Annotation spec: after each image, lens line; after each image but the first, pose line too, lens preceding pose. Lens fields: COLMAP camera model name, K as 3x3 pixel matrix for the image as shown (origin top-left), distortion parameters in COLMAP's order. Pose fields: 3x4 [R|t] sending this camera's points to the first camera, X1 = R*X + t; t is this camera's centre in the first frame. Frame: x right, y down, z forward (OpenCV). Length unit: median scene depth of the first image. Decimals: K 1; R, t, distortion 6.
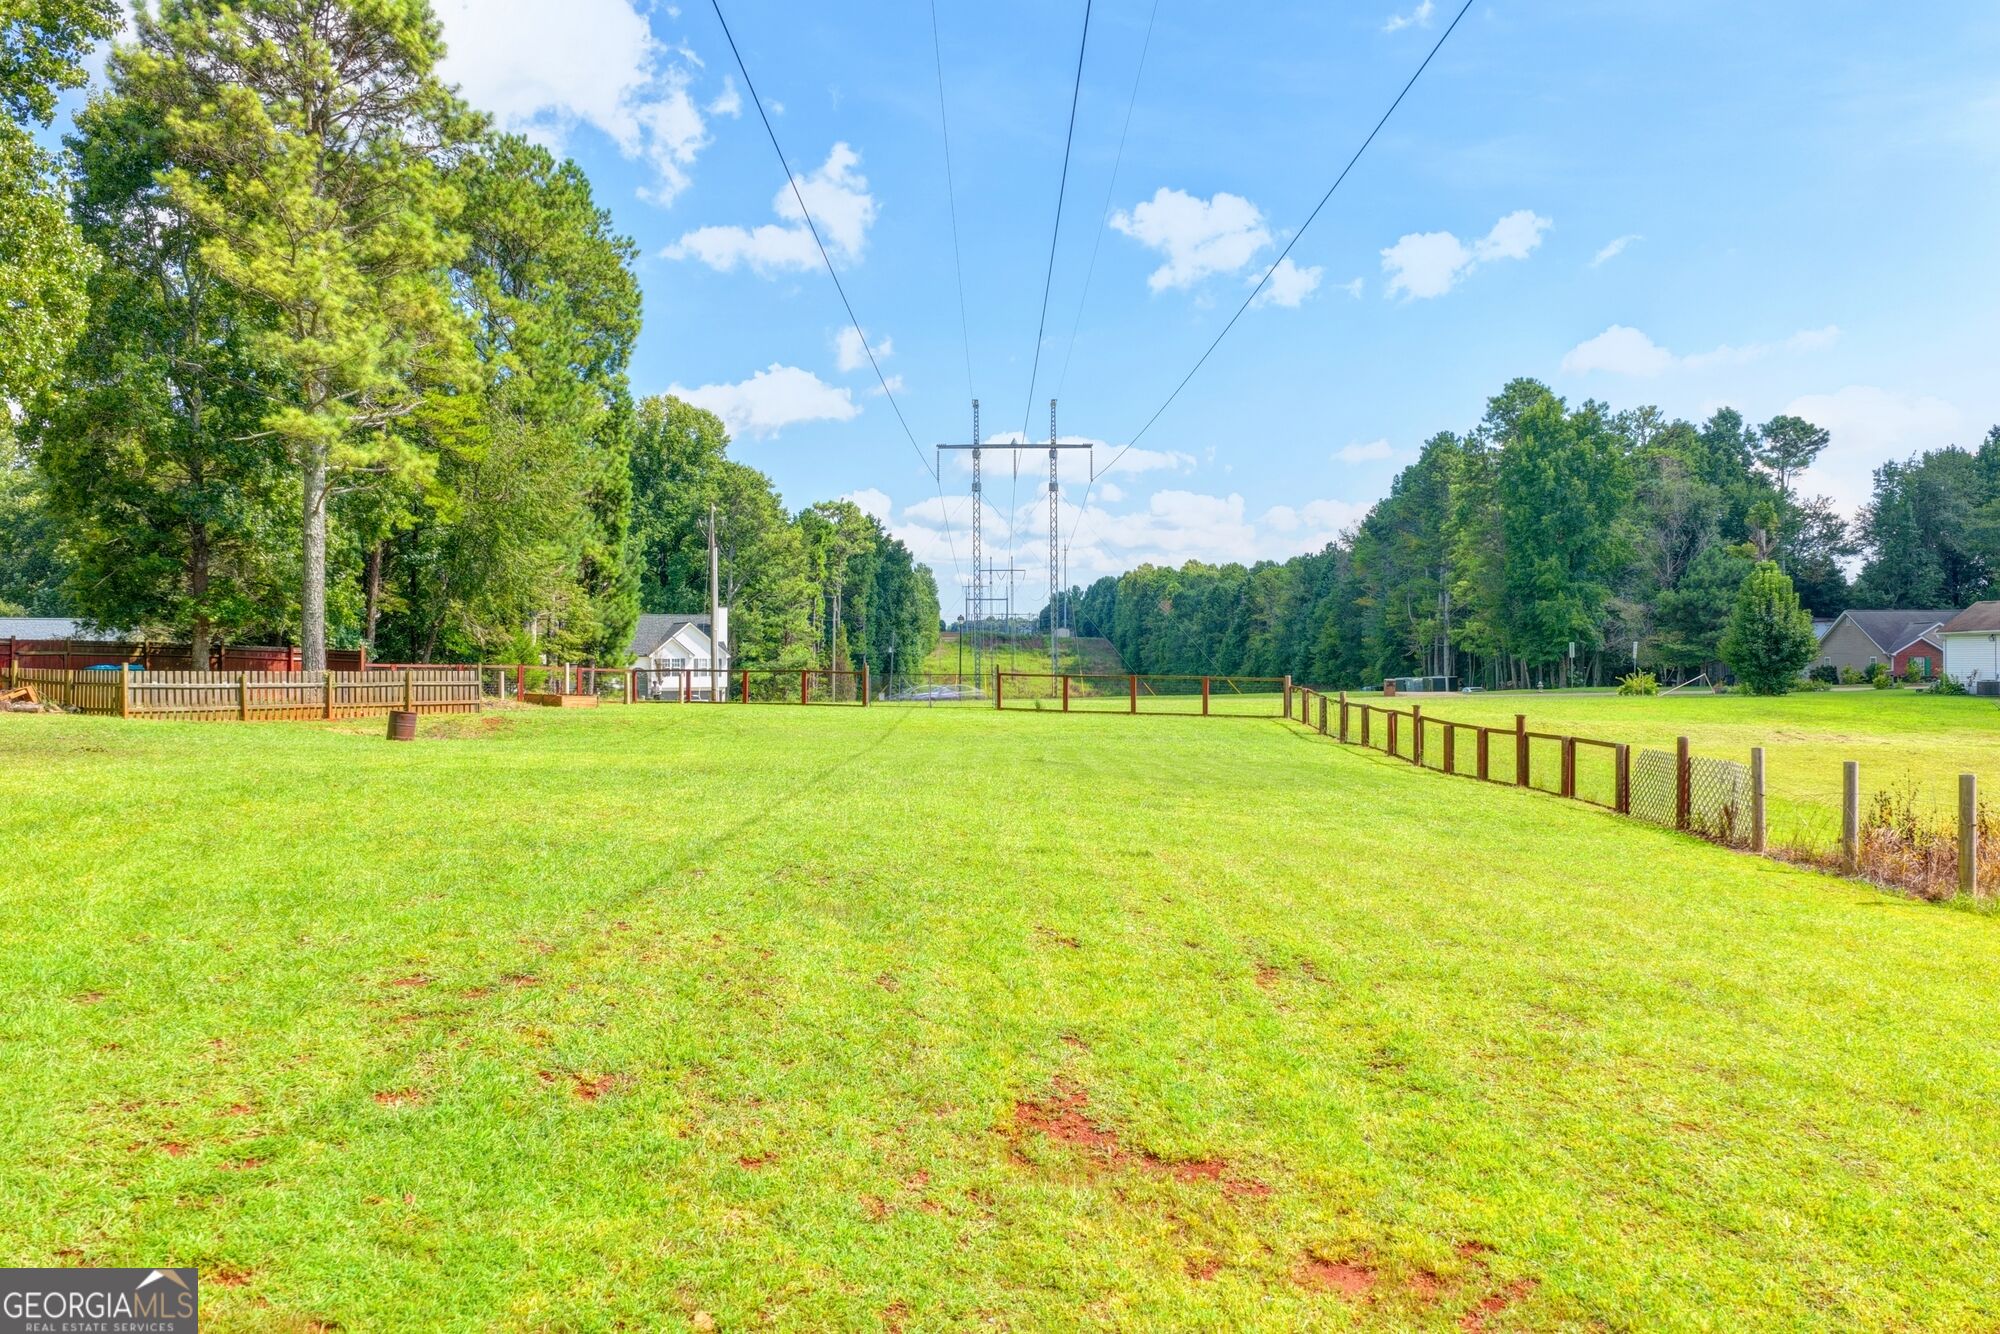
lens RADIAL K [[1663.6, 0, 1000.0], [0, 1663.6, 667.0], [0, 0, 1]] dist [-0.003563, 0.024571]
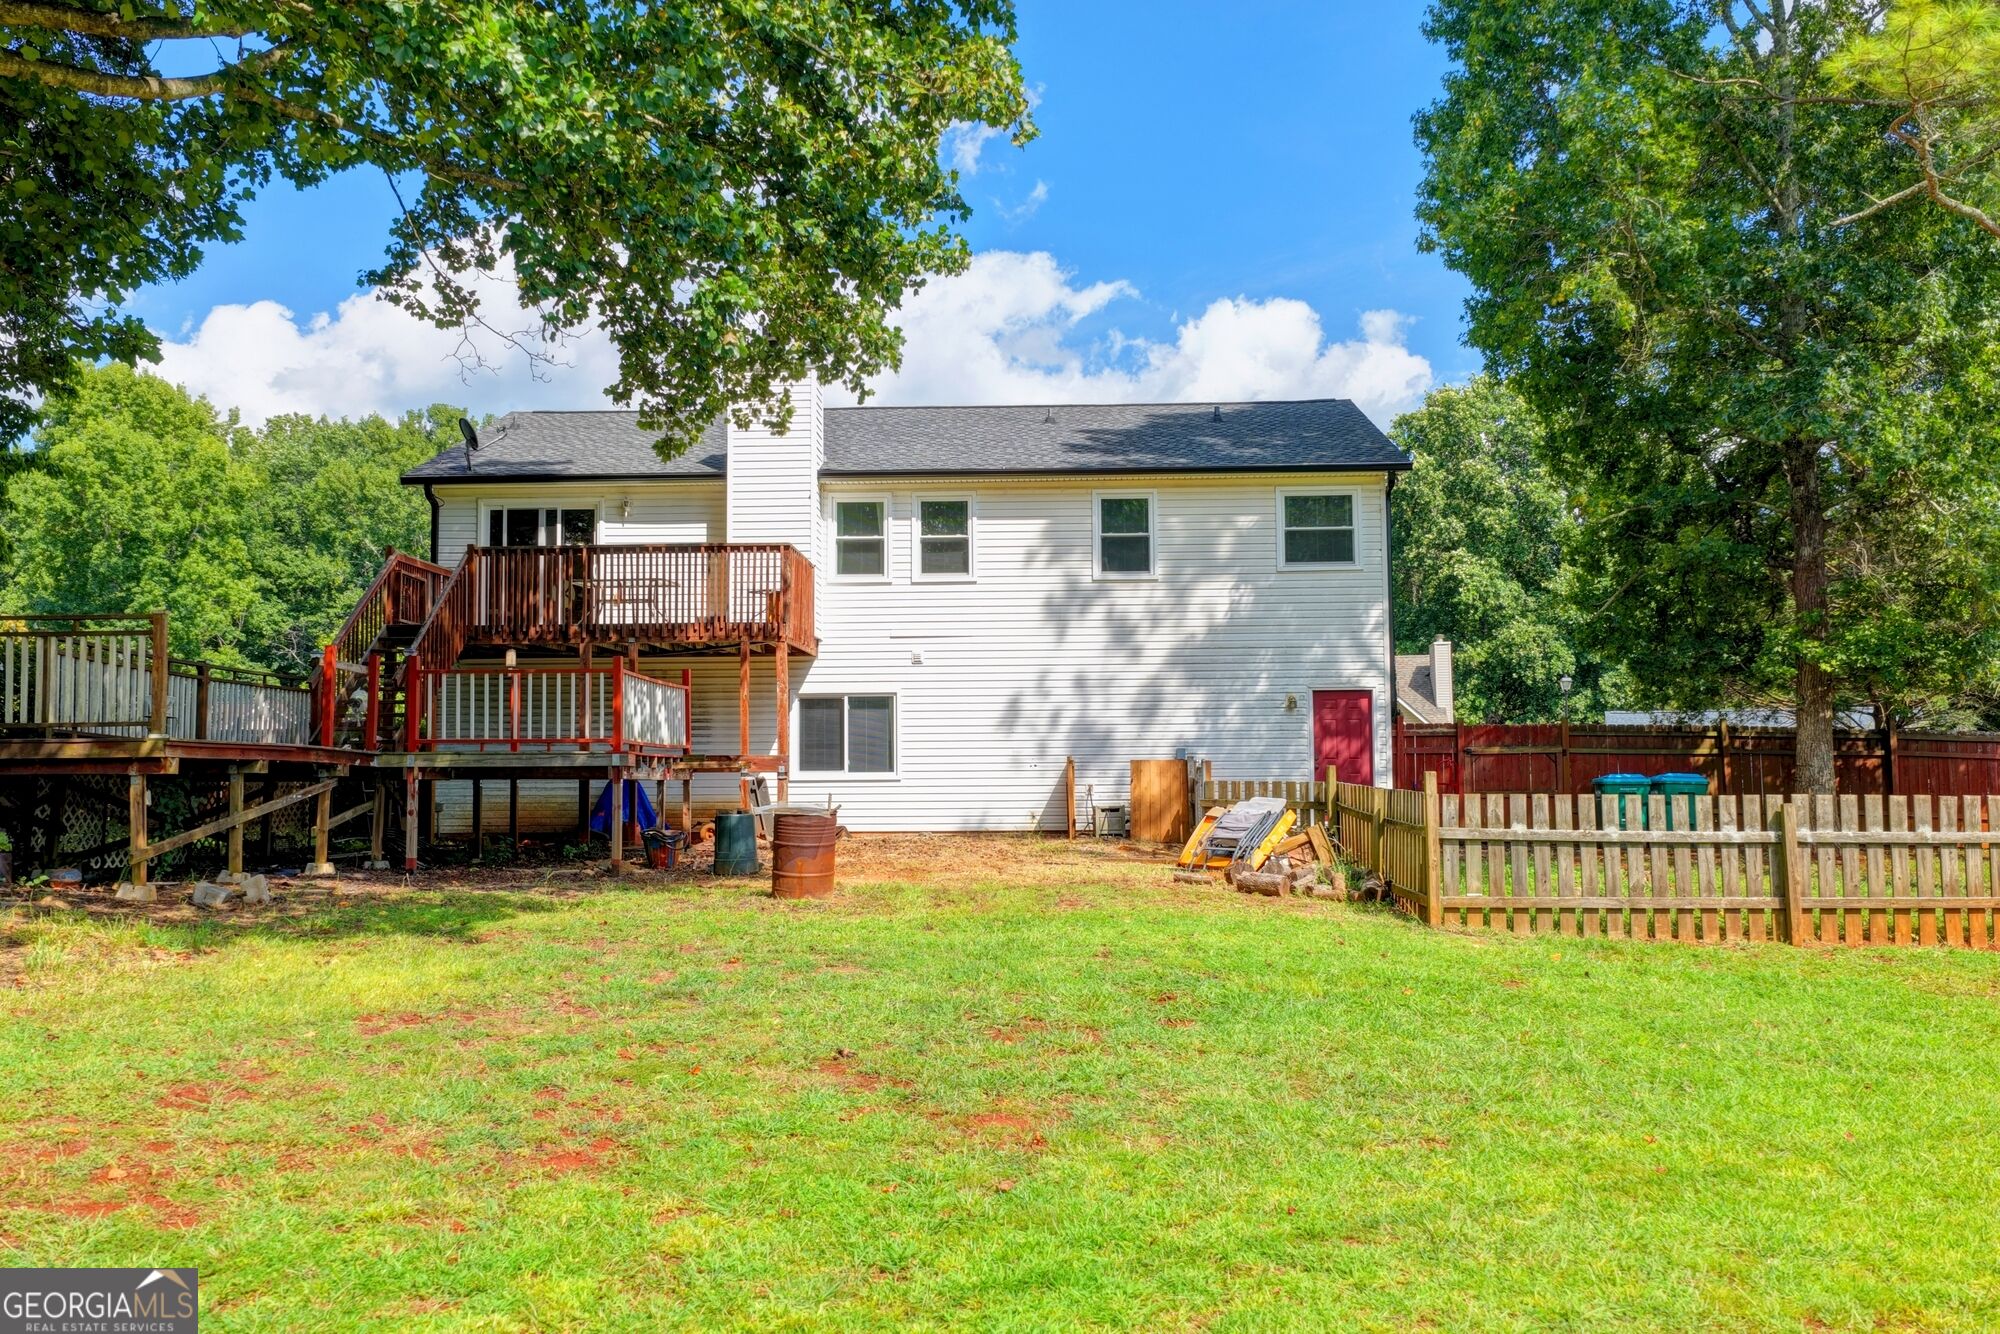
lens RADIAL K [[1663.6, 0, 1000.0], [0, 1663.6, 667.0], [0, 0, 1]] dist [-0.003563, 0.024571]
pose [[0.520311, -0.053014, -0.852330, -0.177424], [-0.000671, 0.998046, -0.062486, -0.001646], [0.853976, 0.033084, 0.519259, 0.492368]]
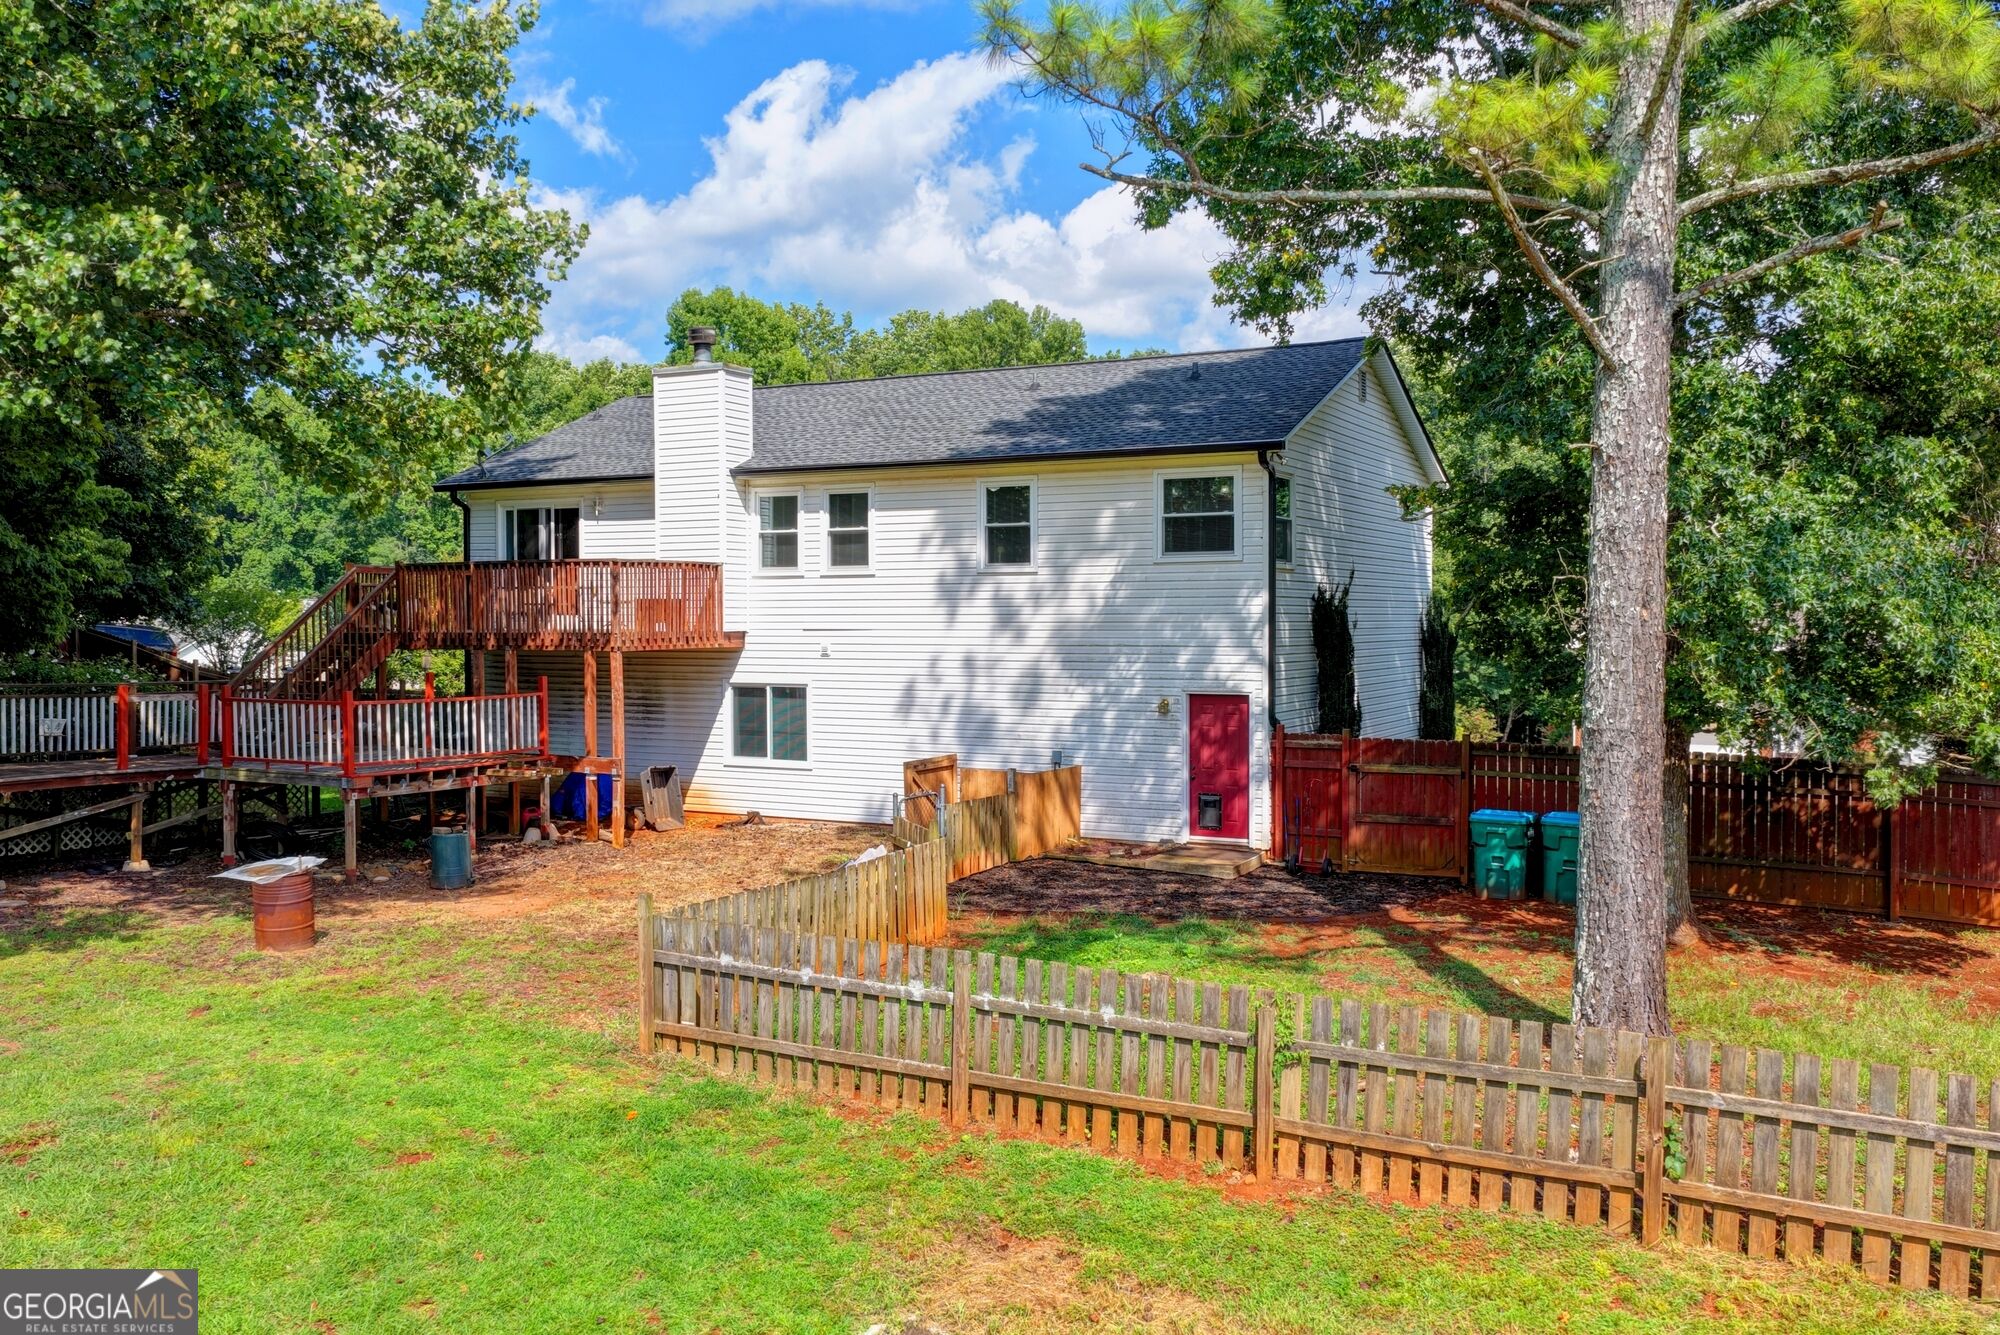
lens RADIAL K [[1663.6, 0, 1000.0], [0, 1663.6, 667.5], [0, 0, 1]] dist [-0.003563, 0.024571]
pose [[0.095216, 0.035795, -0.994813, -0.116166], [-0.005243, 0.999357, 0.035457, -0.042215], [0.995443, 0.001840, 0.095342, 0.702120]]
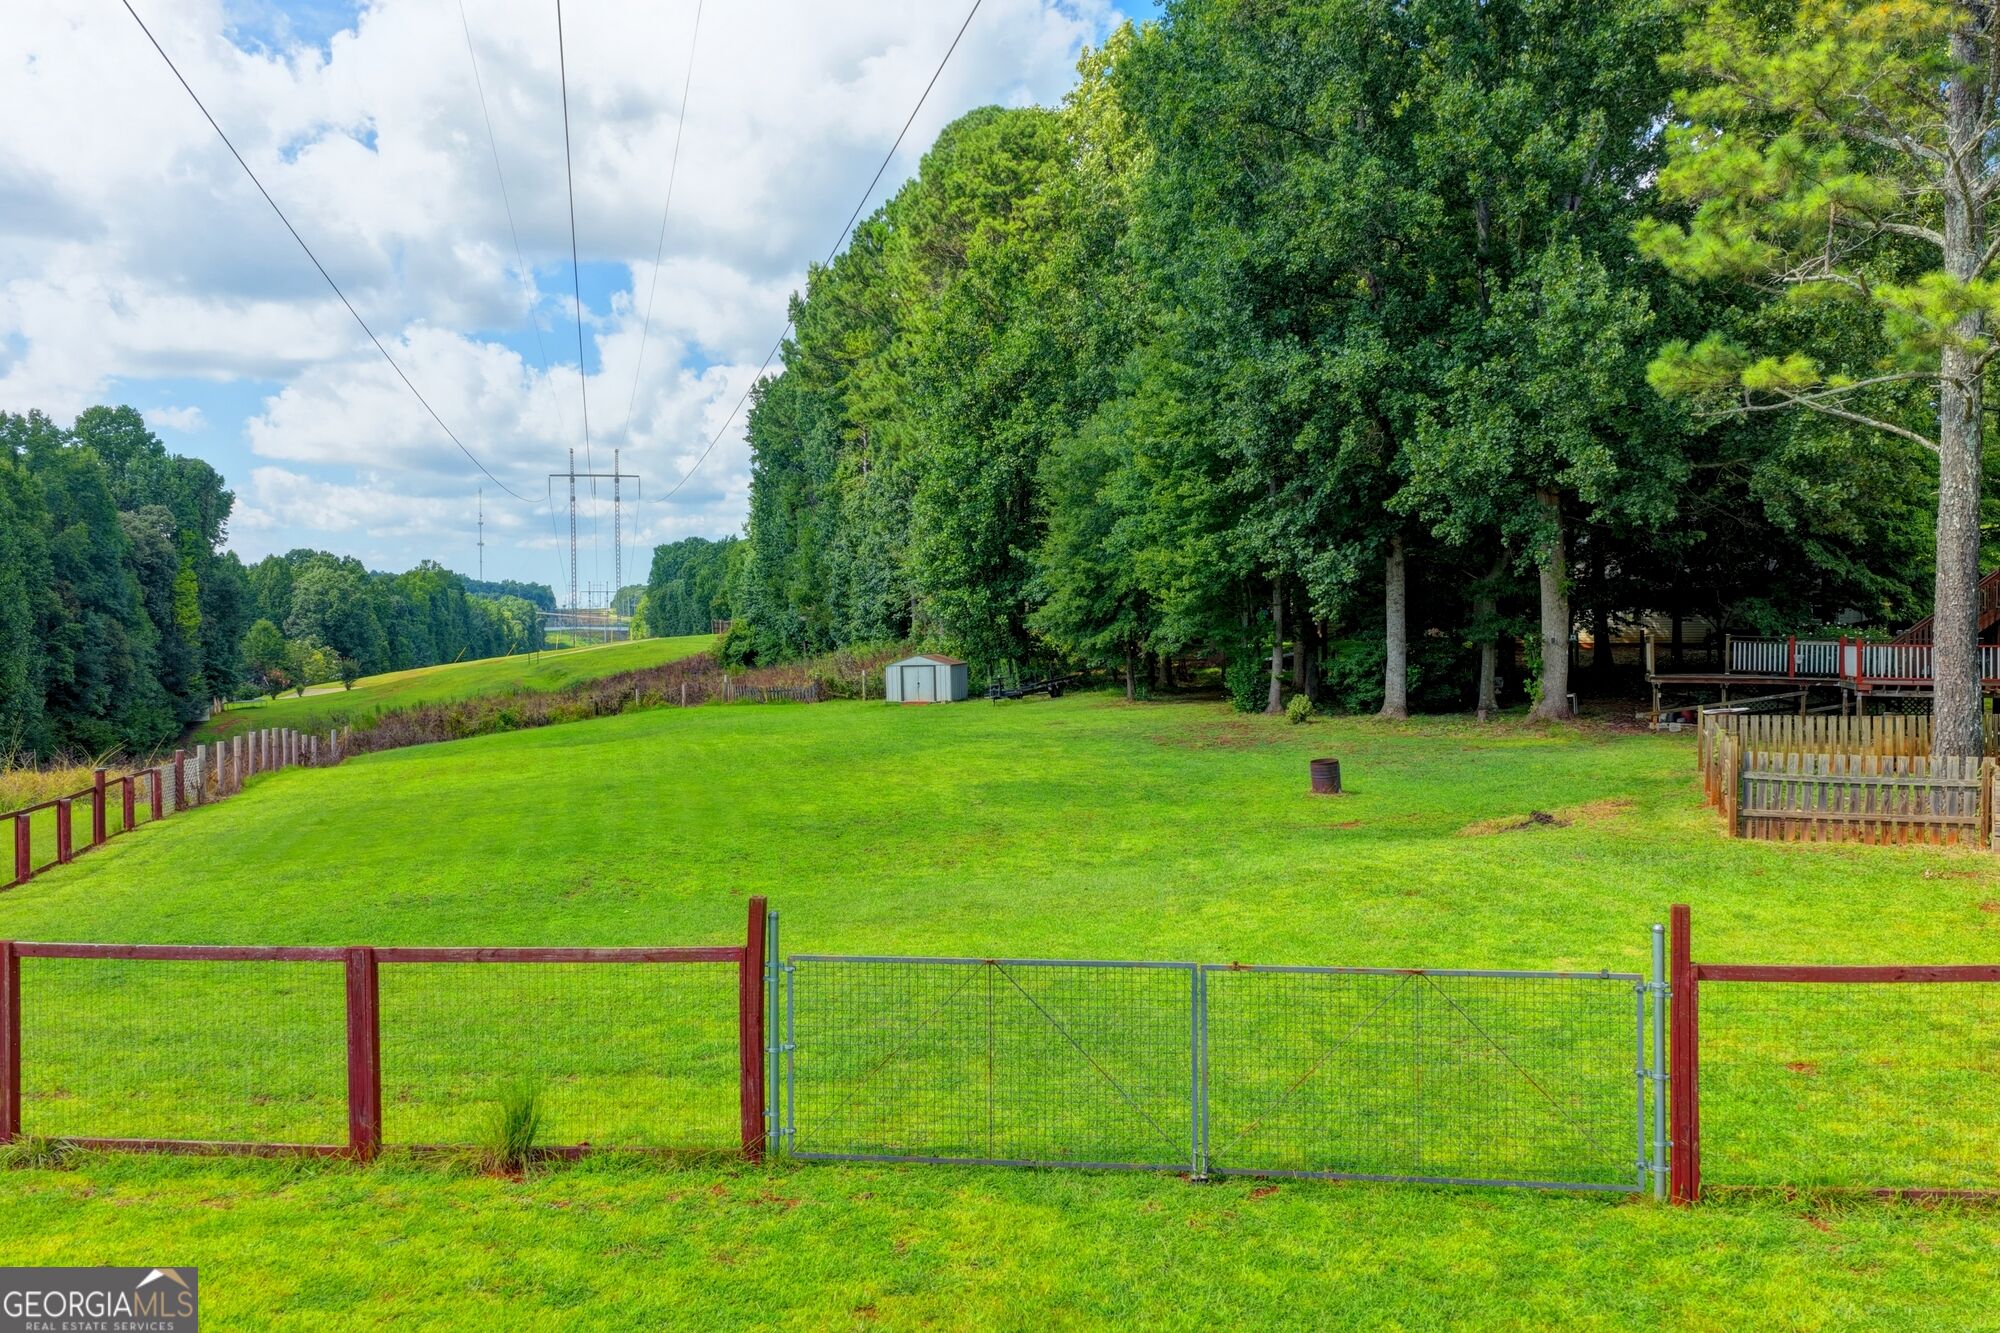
lens RADIAL K [[1663.6, 0, 1000.0], [0, 1663.6, 666.5], [0, 0, 1]] dist [-0.003563, 0.024571]
pose [[-0.968960, 0.010012, -0.247014, 0.021227], [0.004102, 0.999693, 0.024429, -0.030237], [0.247182, 0.022658, -0.968704, 1.170256]]
